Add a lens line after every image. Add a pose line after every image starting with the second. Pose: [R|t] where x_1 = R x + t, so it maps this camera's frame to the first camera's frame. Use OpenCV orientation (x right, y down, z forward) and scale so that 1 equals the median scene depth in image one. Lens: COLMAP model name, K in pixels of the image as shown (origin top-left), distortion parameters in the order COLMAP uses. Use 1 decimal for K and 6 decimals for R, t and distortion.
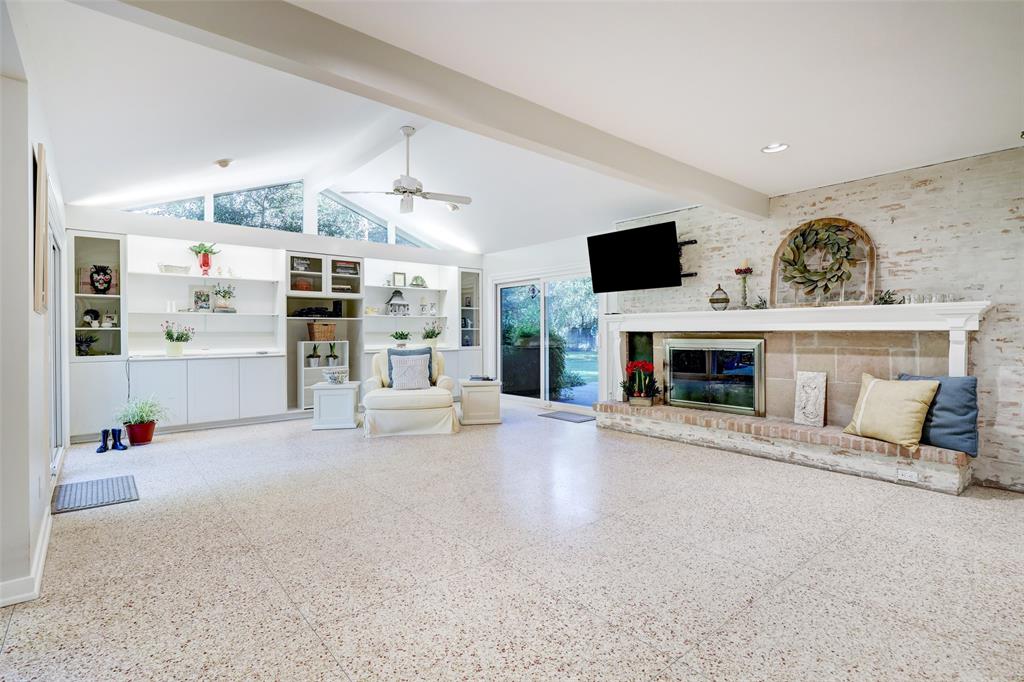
lens RADIAL K [[502.7, 0, 515.9], [0, 502.7, 335.5], [0, 0, 1]] dist [0.004569, 0.000134]
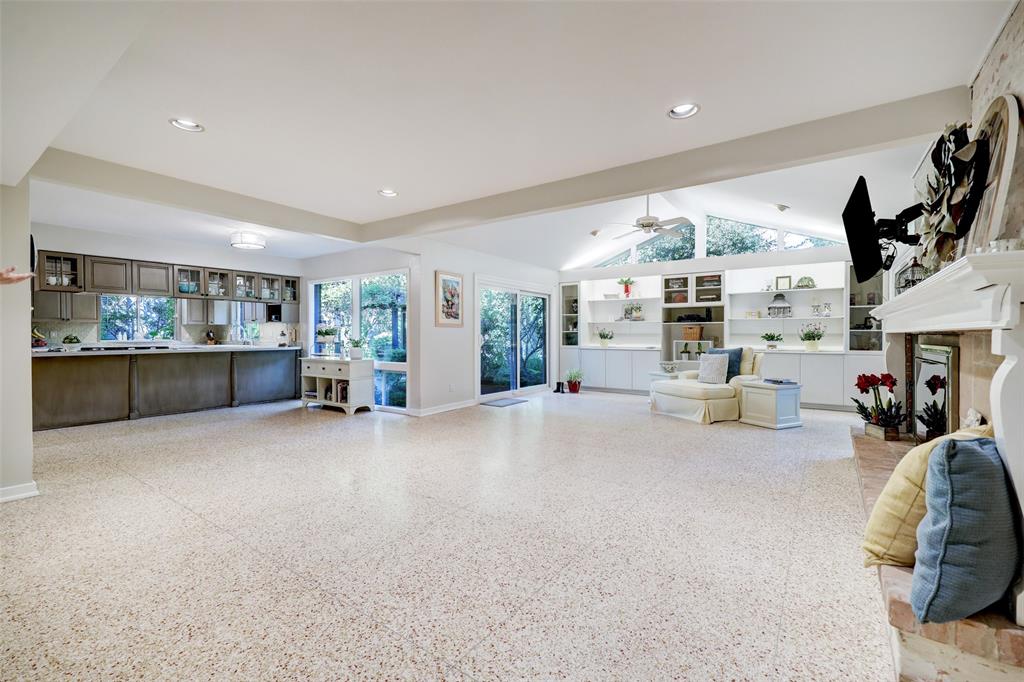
lens RADIAL K [[437.8, 0, 513.1], [0, 437.8, 339.5], [0, 0, 1]] dist [-0.001899, 0.000181]
pose [[0.247272, 0.014397, -0.968839, 0.798186], [-0.008851, 0.999881, 0.012599, -0.002445], [0.968906, 0.005460, 0.247370, 0.381552]]
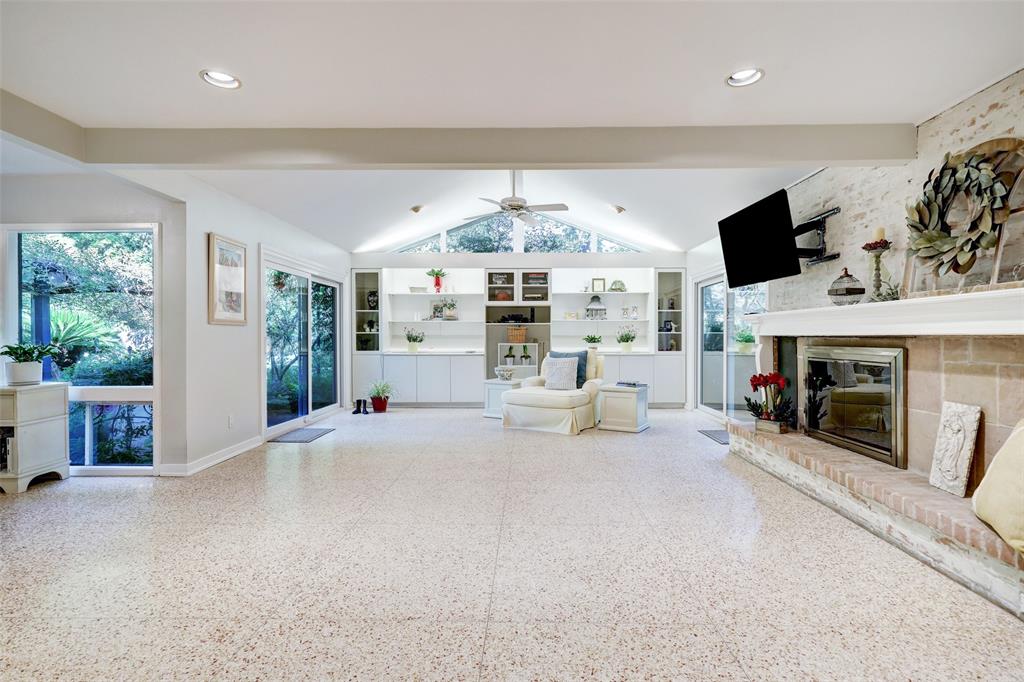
lens RADIAL K [[502.7, 0, 515.2], [0, 502.7, 341.7], [0, 0, 1]] dist [0.004569, 0.000134]
pose [[0.749159, 0.010847, -0.662301, 0.518503], [-0.007737, 0.999941, 0.007624, -0.001914], [0.662345, -0.000587, 0.749199, 0.175364]]
